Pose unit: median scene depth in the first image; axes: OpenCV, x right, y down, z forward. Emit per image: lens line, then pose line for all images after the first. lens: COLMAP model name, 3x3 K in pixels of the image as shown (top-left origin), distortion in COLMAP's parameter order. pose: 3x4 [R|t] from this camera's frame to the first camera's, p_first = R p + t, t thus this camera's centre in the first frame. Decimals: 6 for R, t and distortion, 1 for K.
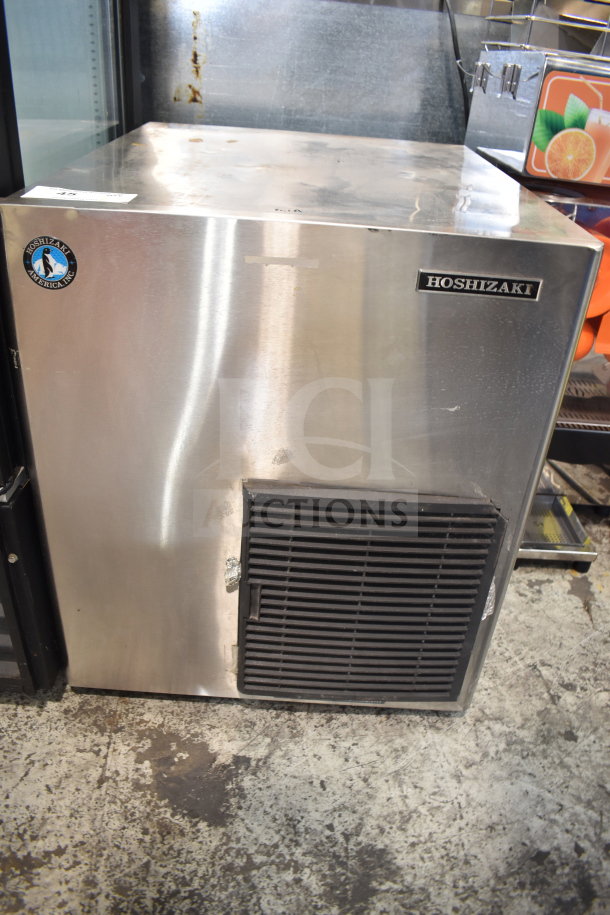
lens RADIAL K [[718.8, 0, 305.0], [0, 718.8, 457.5], [0, 0, 1]] dist [-0.089114, 0.005740]
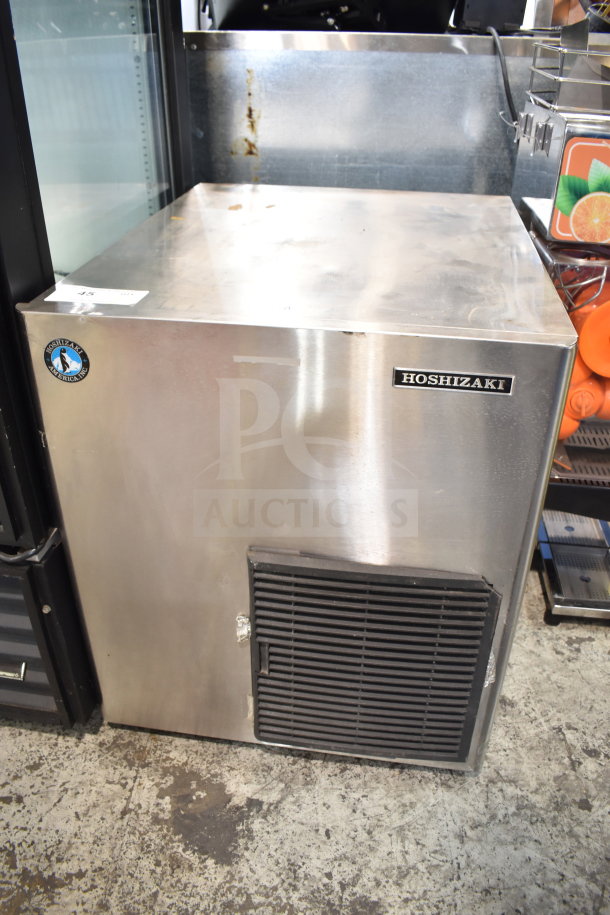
lens RADIAL K [[745.2, 0, 305.0], [0, 745.2, 457.5], [0, 0, 1]] dist [-0.089338, 0.009950]
pose [[0.988513, 0.017610, -0.150110, 0.142289], [-0.018908, 0.999795, -0.007228, -0.085501], [0.149952, 0.009983, 0.988643, -0.080261]]
